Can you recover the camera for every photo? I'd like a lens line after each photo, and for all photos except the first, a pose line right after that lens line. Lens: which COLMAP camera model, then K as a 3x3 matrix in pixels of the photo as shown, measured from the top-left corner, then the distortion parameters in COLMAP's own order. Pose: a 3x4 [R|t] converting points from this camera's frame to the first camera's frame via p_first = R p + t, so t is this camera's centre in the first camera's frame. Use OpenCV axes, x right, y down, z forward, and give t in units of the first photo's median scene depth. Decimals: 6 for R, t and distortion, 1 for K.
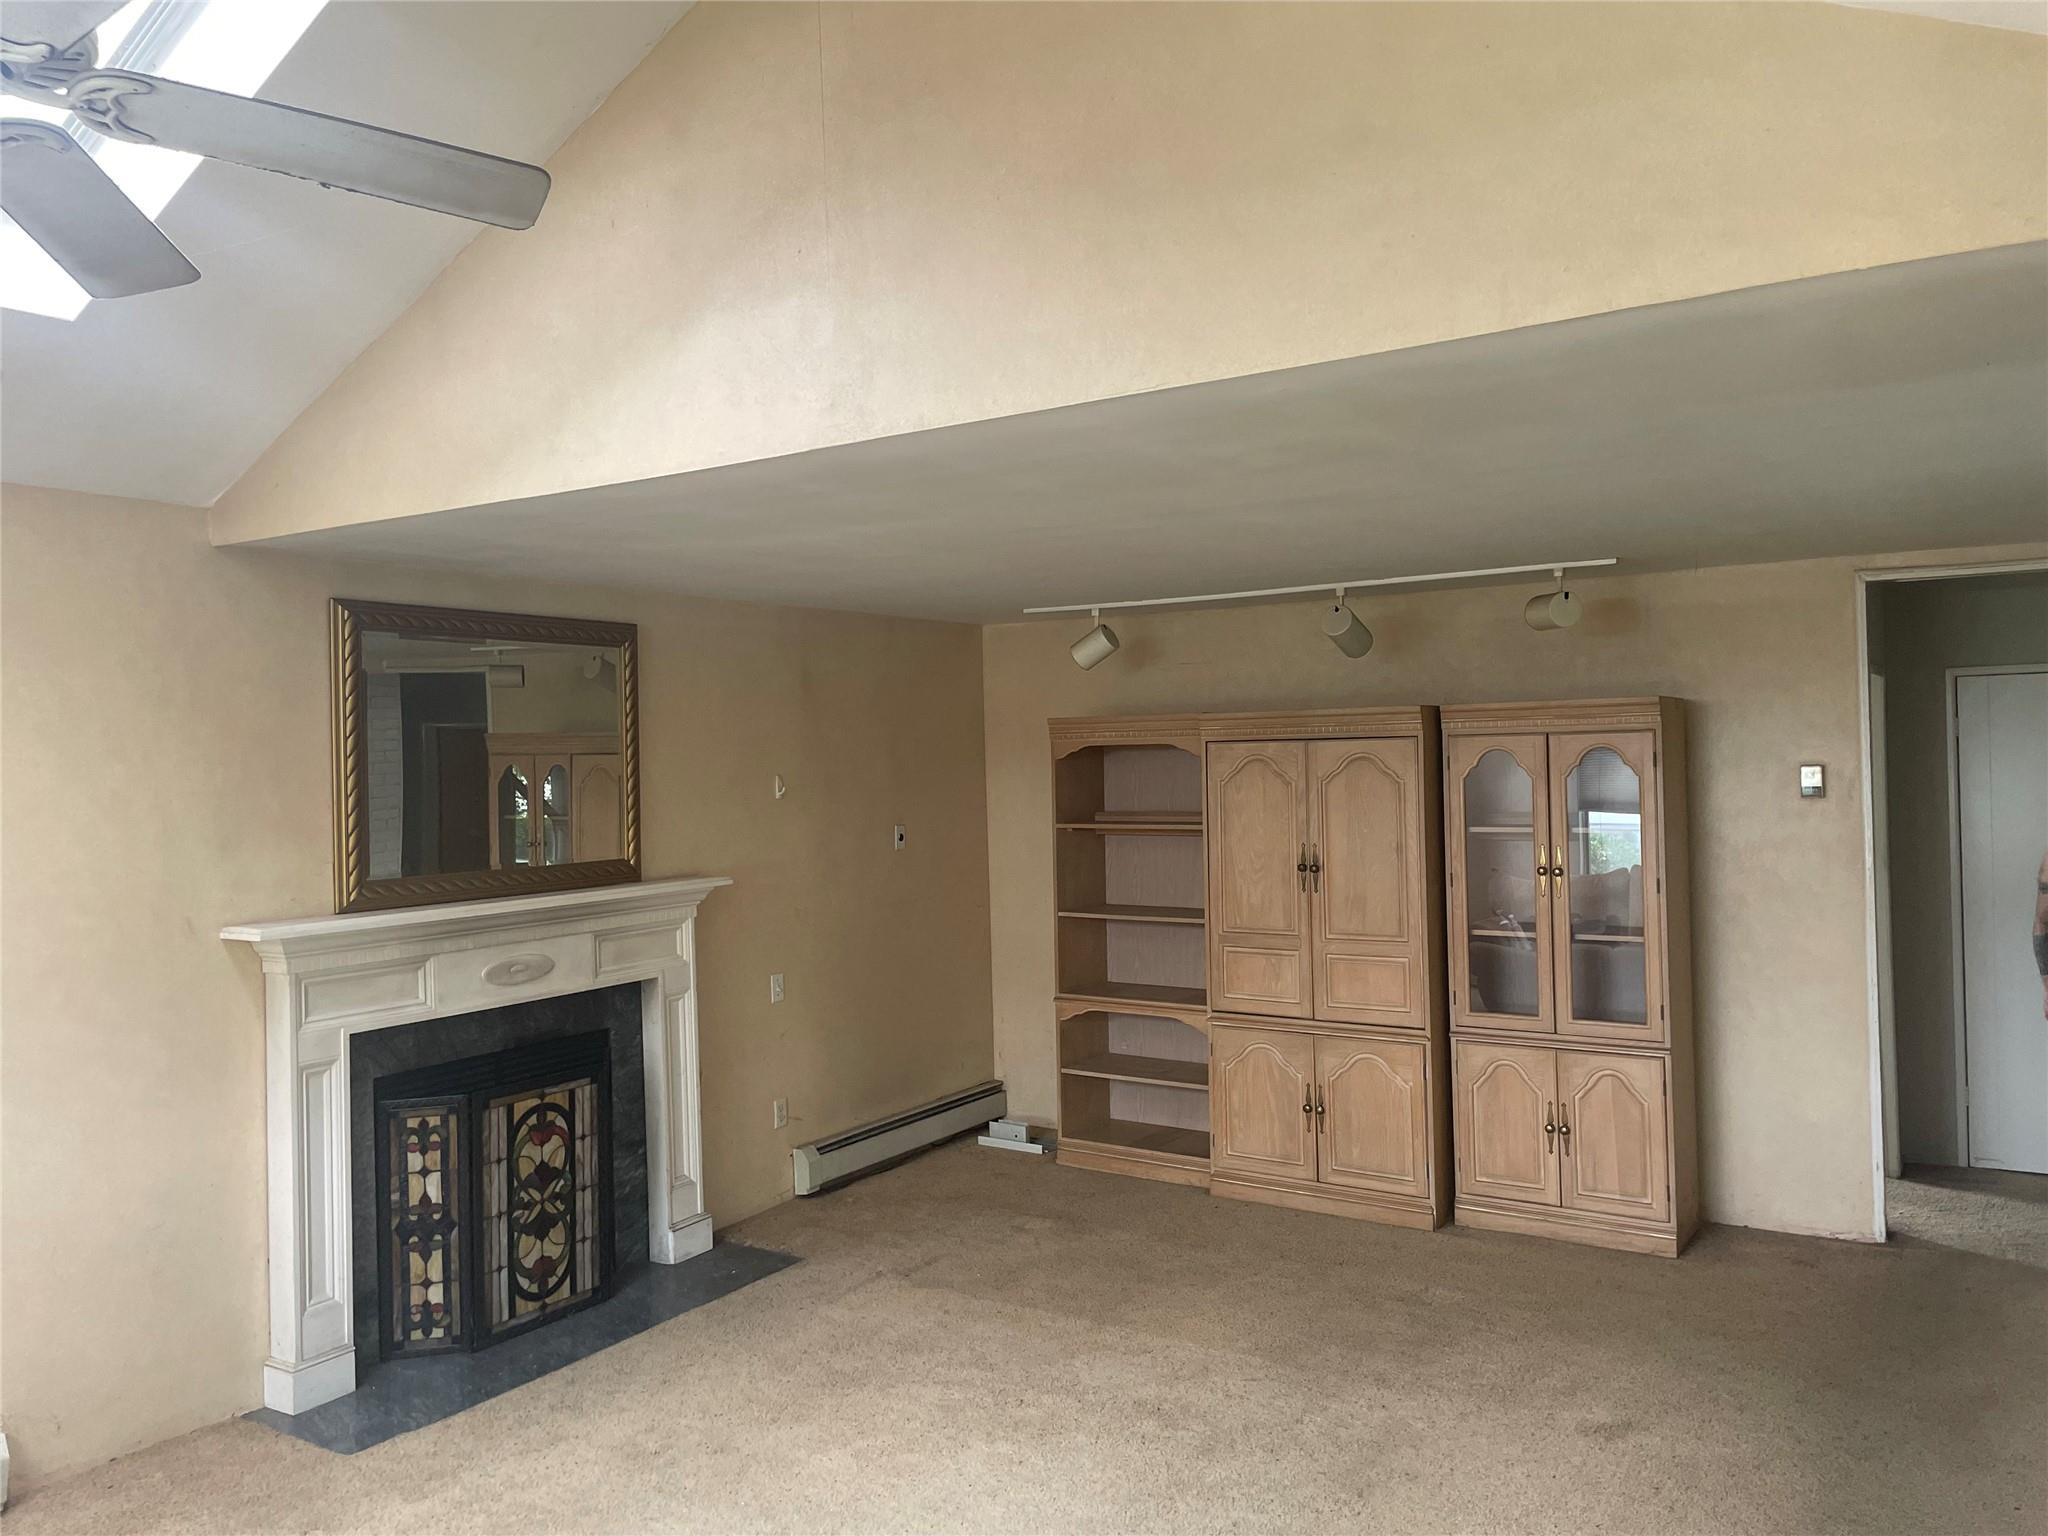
lens RADIAL K [[1544.1, 0, 1017.9], [0, 1544.1, 763.2], [0, 0, 1]] dist [0.101833, -0.125750]
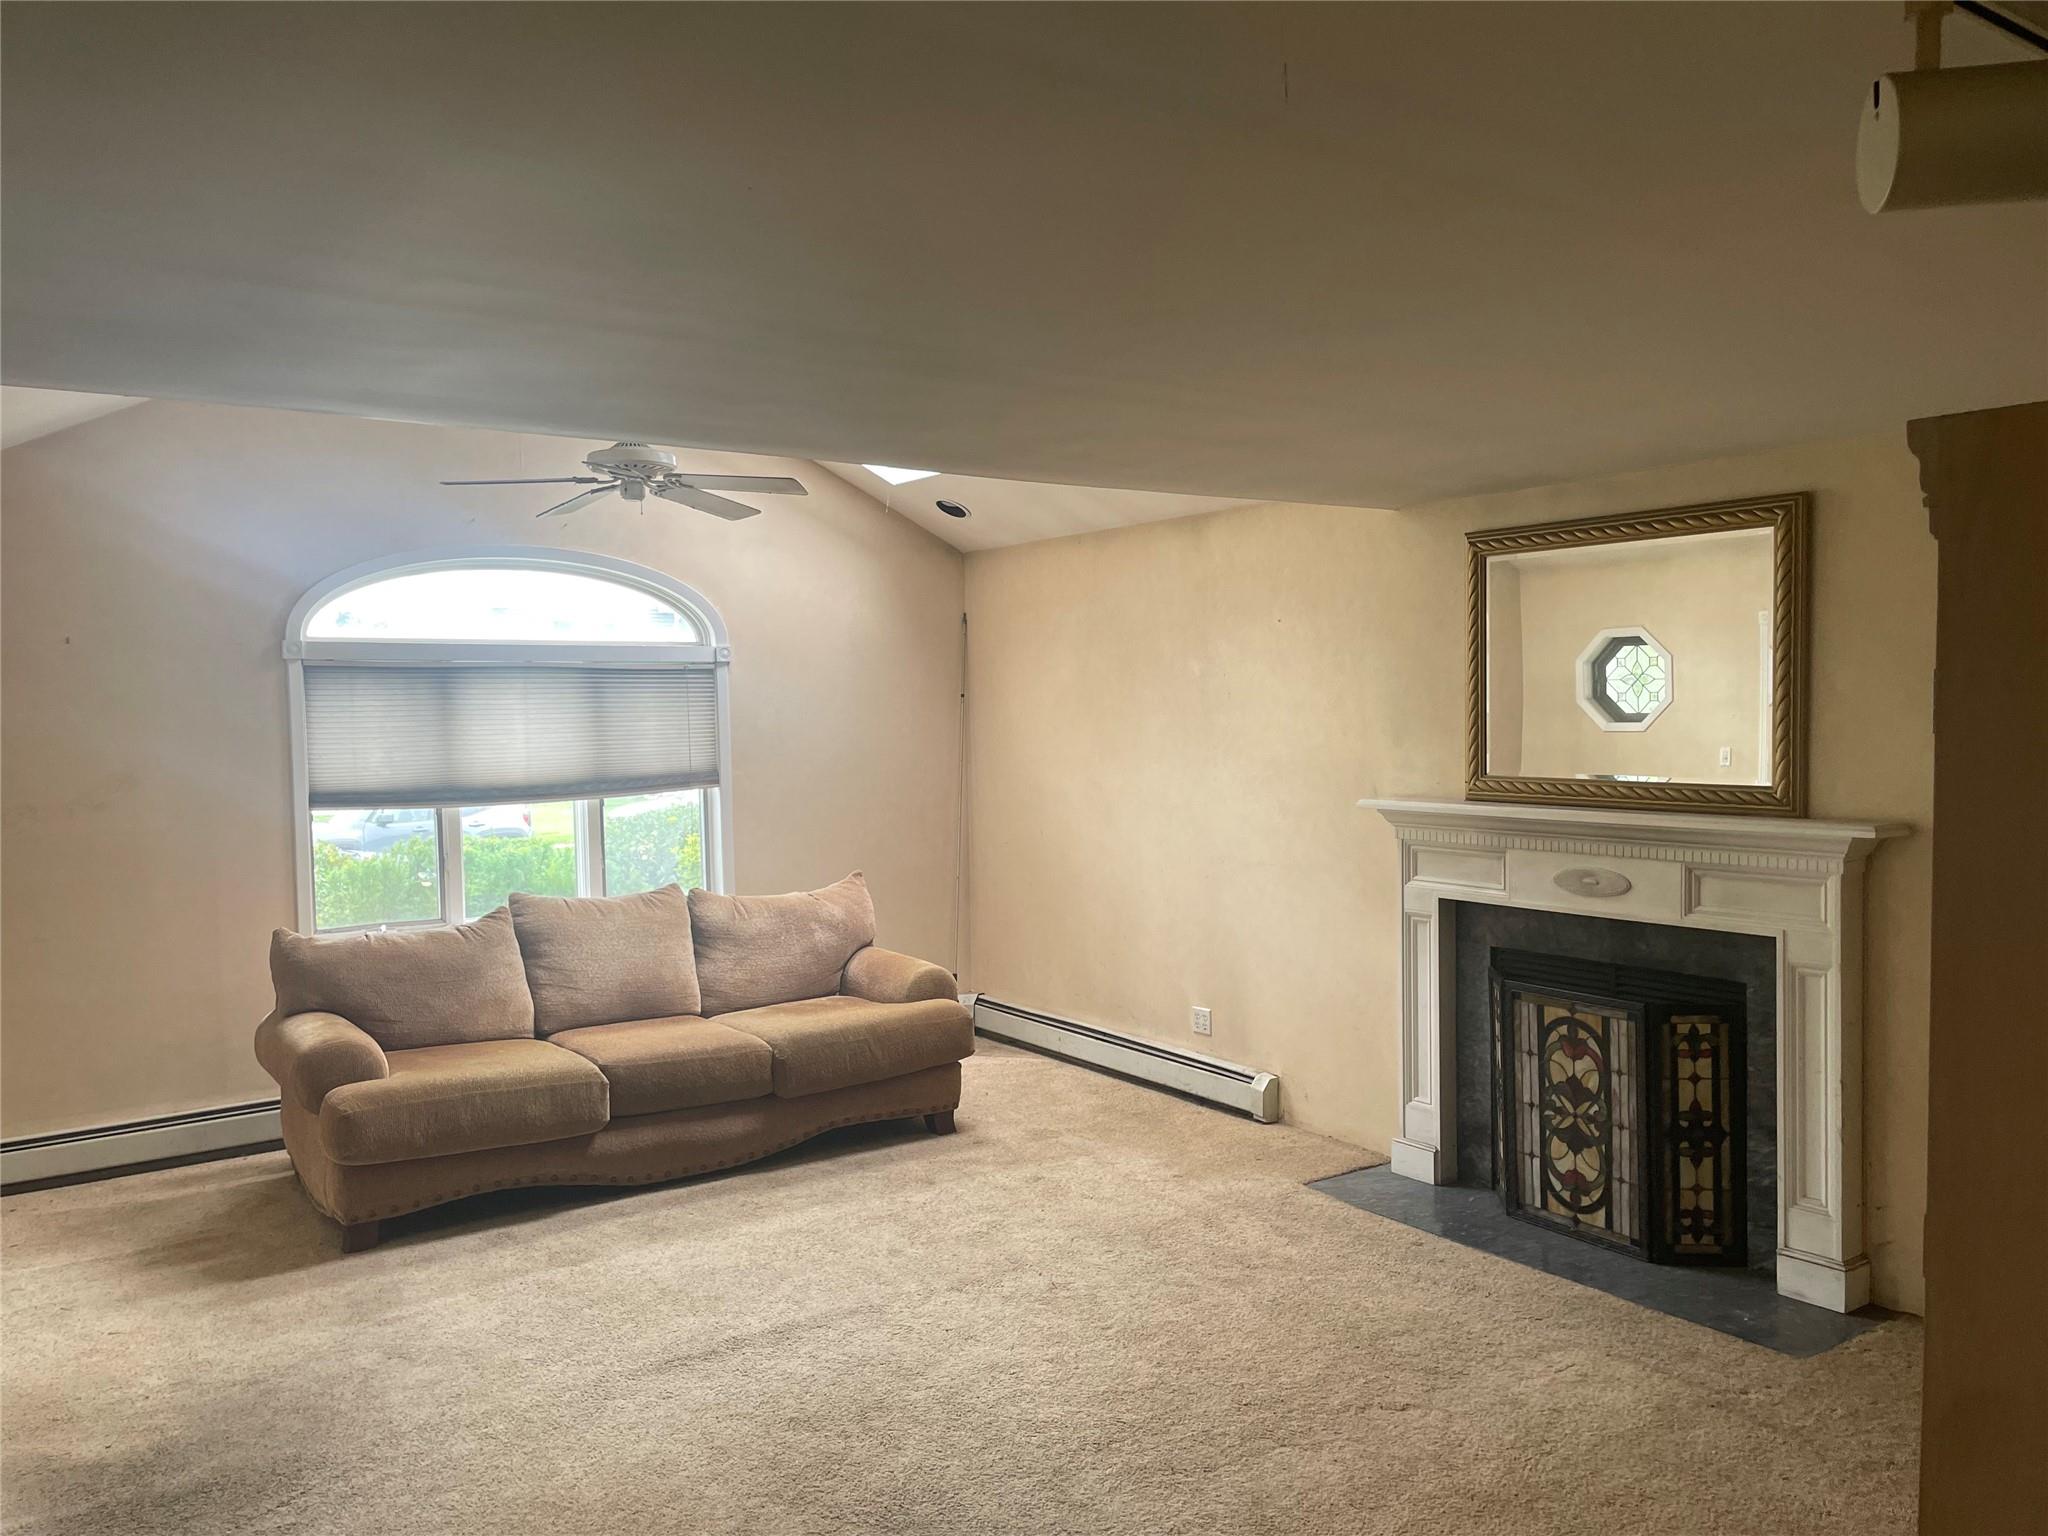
lens RADIAL K [[1544.1, 0, 1017.9], [0, 1544.1, 763.2], [0, 0, 1]] dist [0.101833, -0.125750]
pose [[-0.370527, 0.065214, -0.926529, 0.726831], [0.022493, 0.997870, 0.061240, -0.011482], [0.928549, 0.001850, -0.371205, 1.032835]]
